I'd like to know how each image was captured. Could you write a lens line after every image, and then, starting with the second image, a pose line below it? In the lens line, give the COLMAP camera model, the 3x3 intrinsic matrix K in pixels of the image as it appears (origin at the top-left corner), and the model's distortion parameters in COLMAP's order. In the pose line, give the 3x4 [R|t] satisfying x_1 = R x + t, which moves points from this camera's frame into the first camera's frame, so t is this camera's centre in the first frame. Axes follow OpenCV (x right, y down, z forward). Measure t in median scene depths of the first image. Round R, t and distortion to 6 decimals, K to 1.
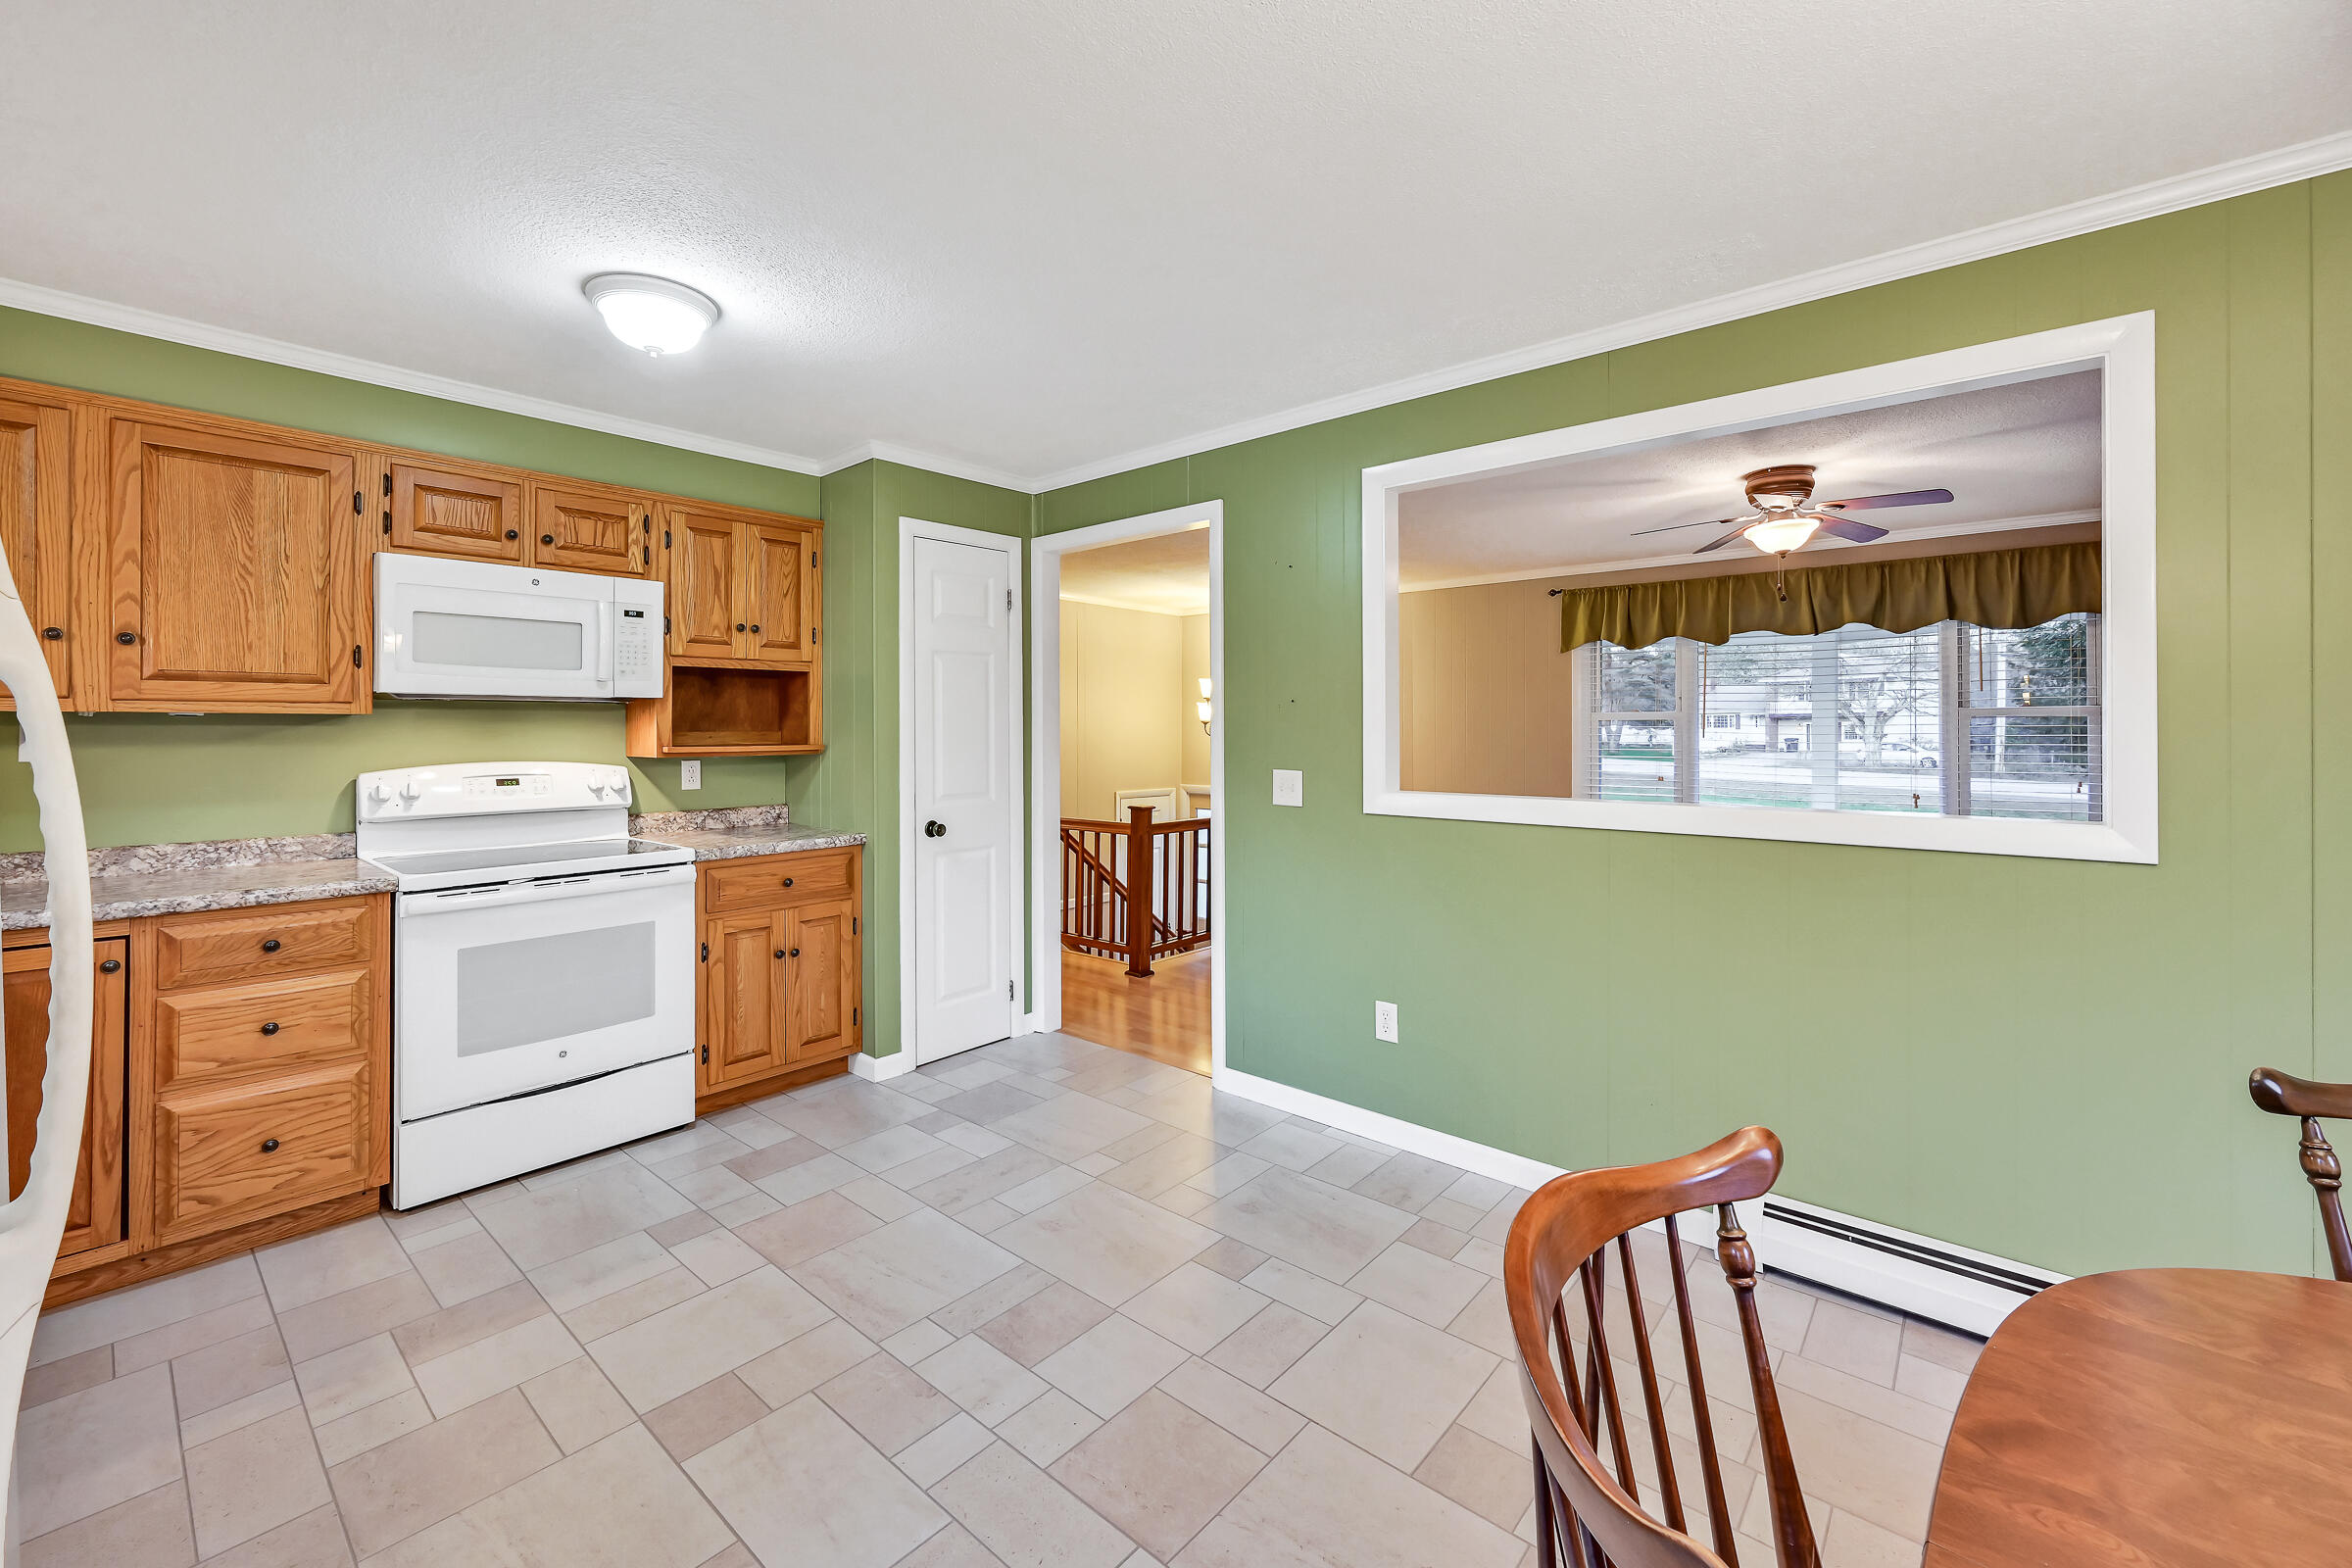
lens RADIAL K [[948.3, 0, 1178.6], [0, 948.3, 724.3], [0, 0, 1]] dist [-0.000717, -0.000038]
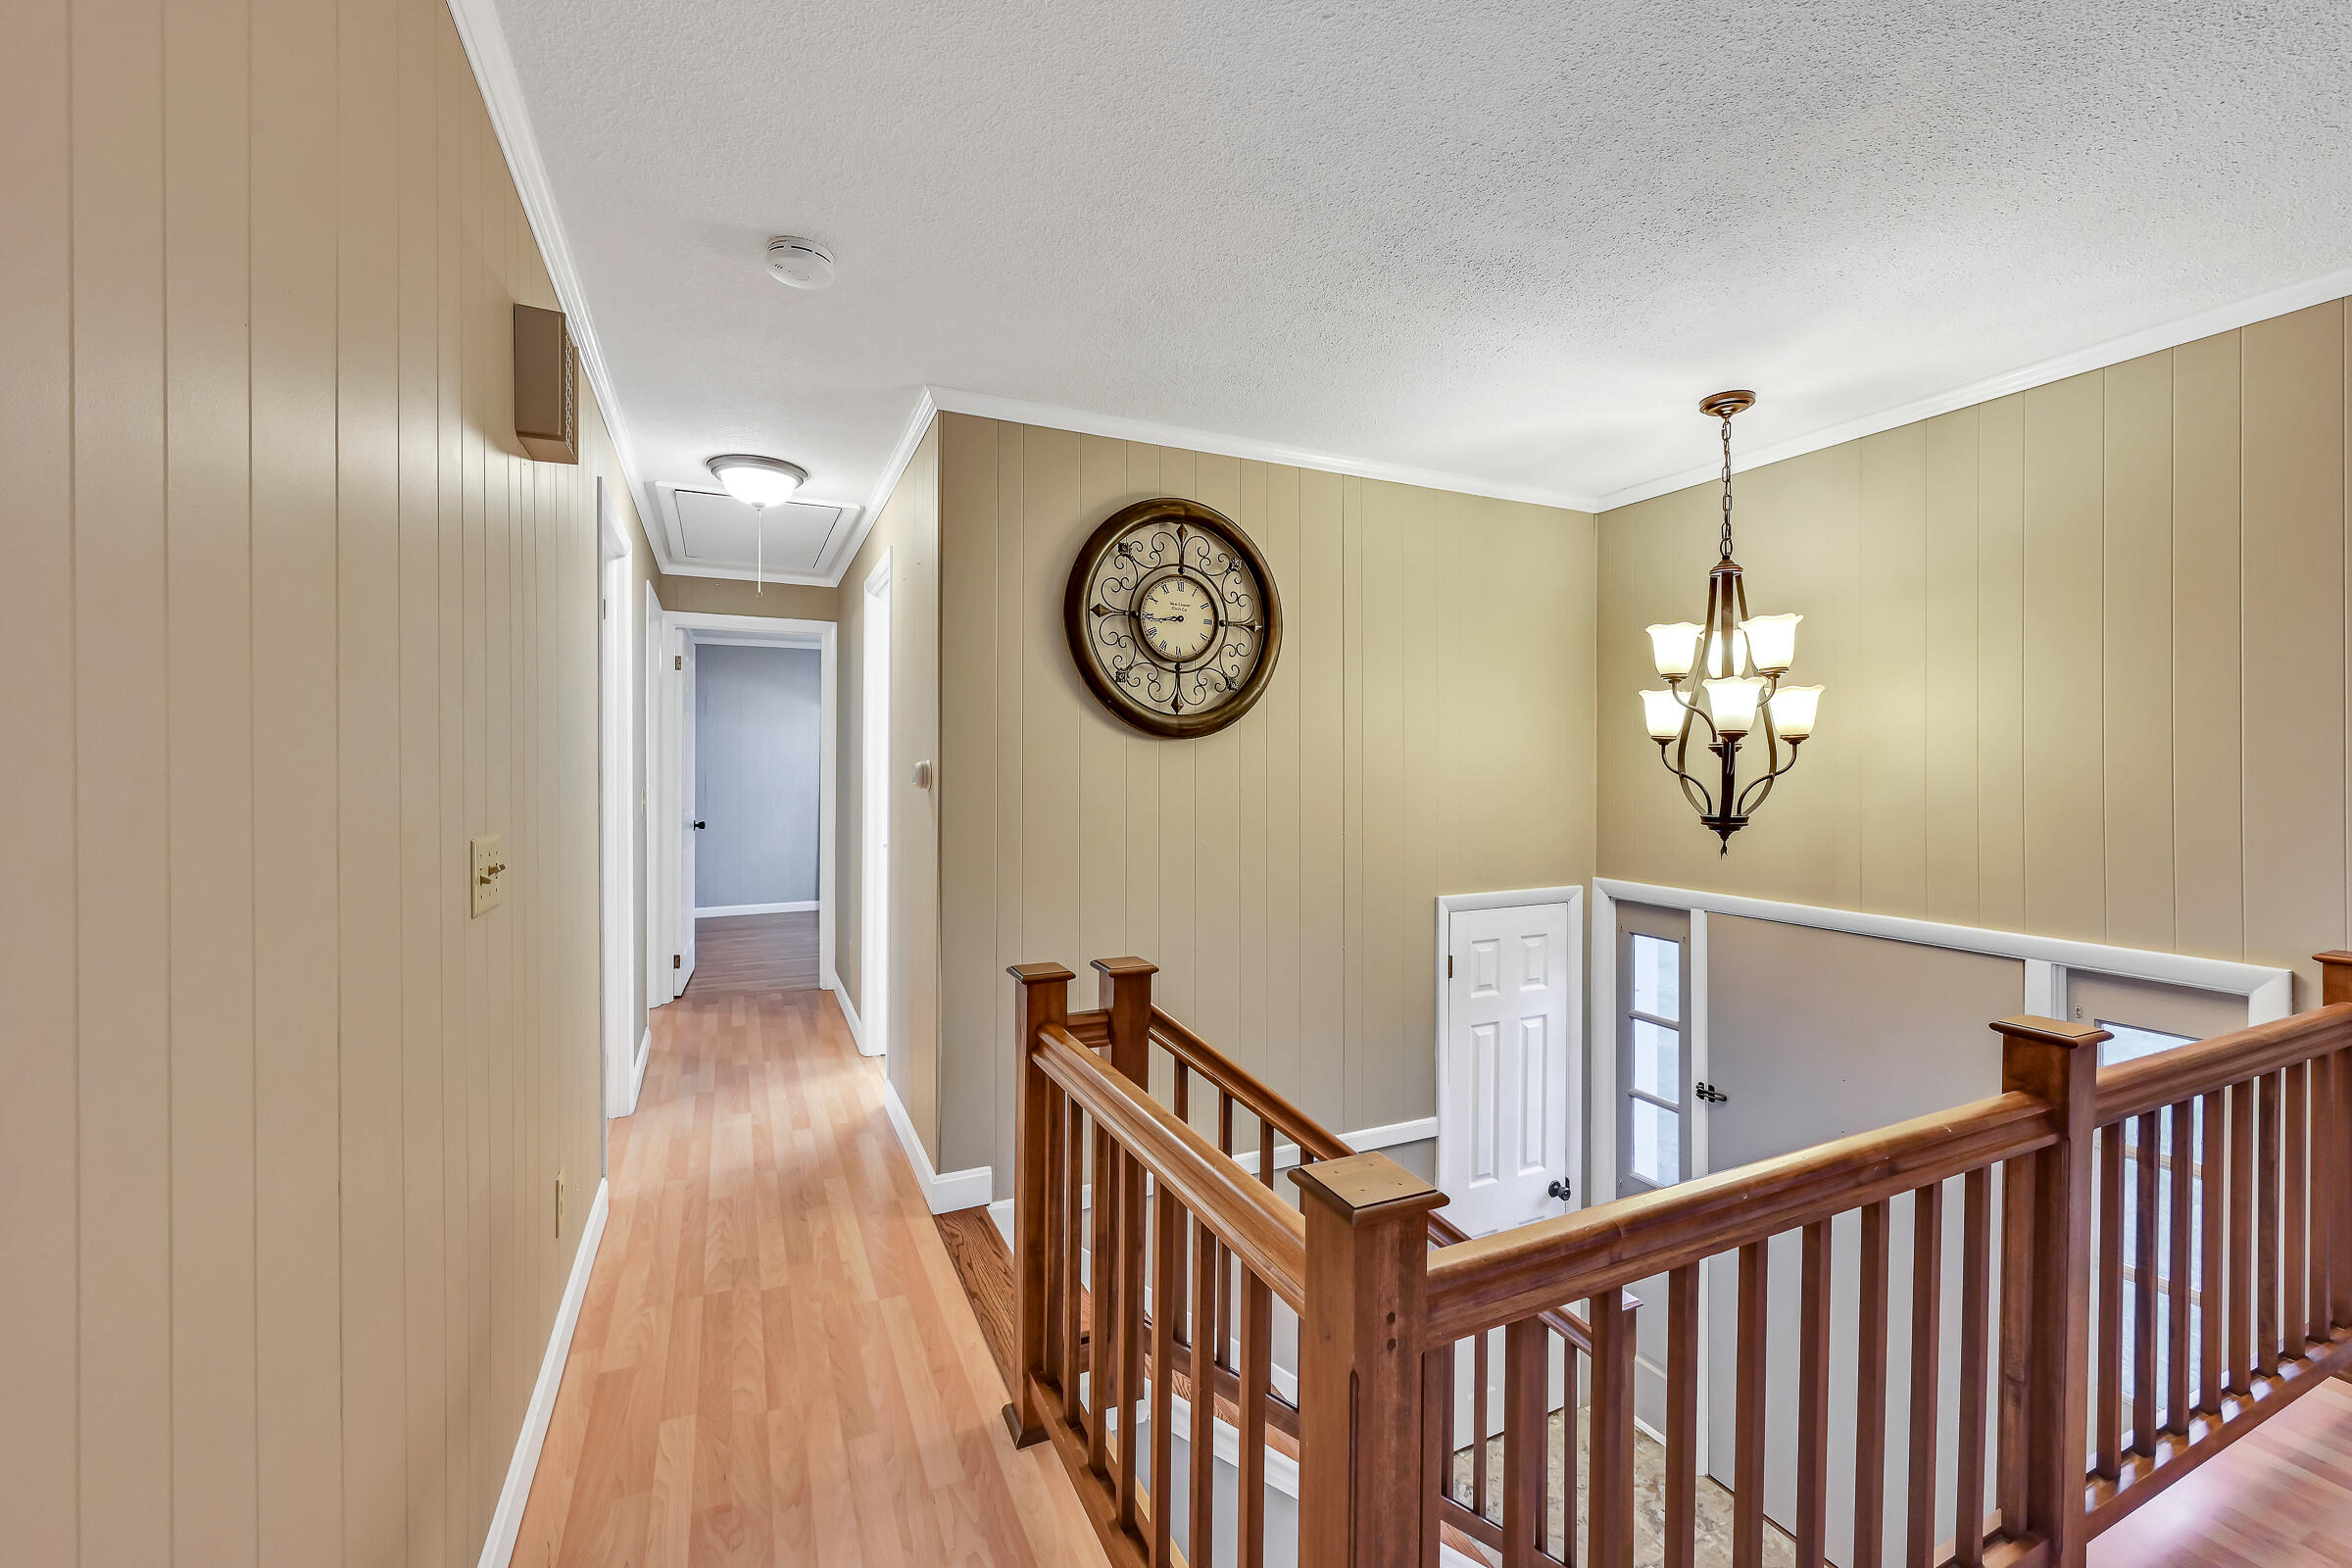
lens RADIAL K [[935.7, 0, 1177.7], [0, 935.7, 757.2], [0, 0, 1]] dist [-0.000638, -0.000104]
pose [[0.916855, -0.001768, -0.399217, -0.003918], [0.002638, 0.999995, 0.001630, 0.009059], [0.399212, -0.002548, 0.916855, 1.304520]]
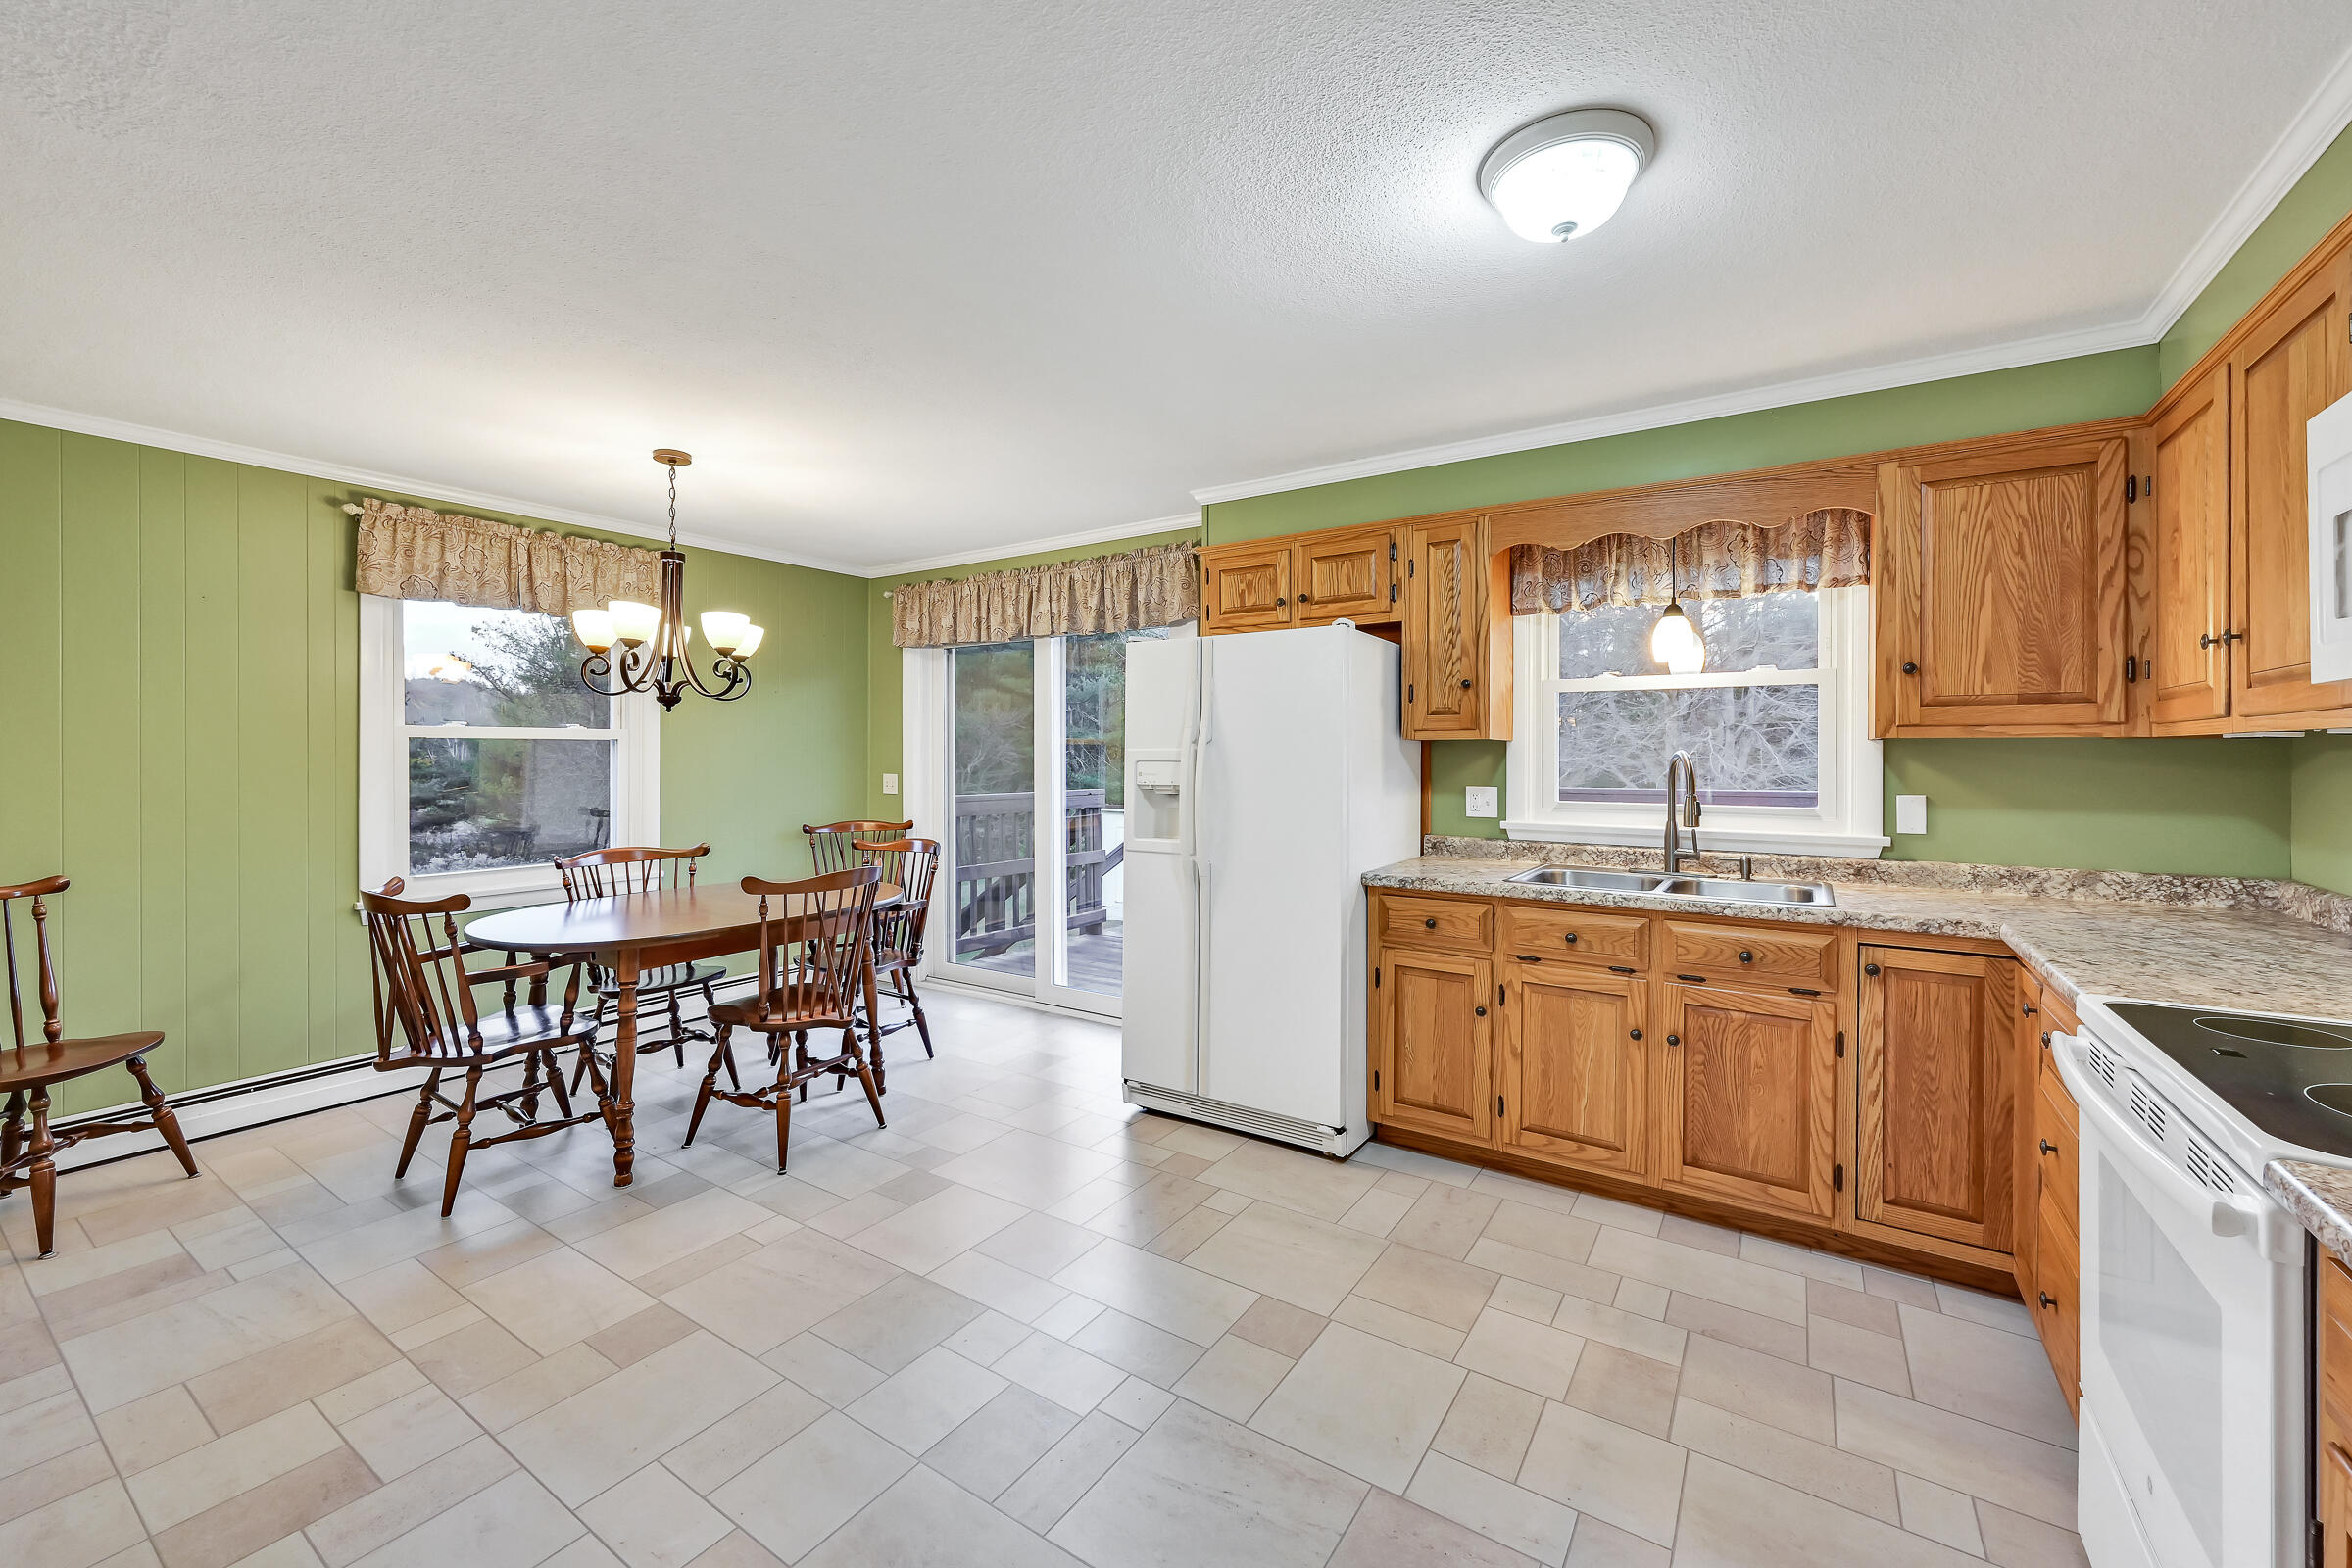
lens RADIAL K [[935.7, 0, 1177.7], [0, 935.7, 757.2], [0, 0, 1]] dist [-0.000638, -0.000104]
pose [[-0.991664, -0.000044, -0.128847, -0.123504], [0.000228, 0.999998, -0.002099, 0.006123], [0.128847, -0.002111, -0.991662, 1.216097]]
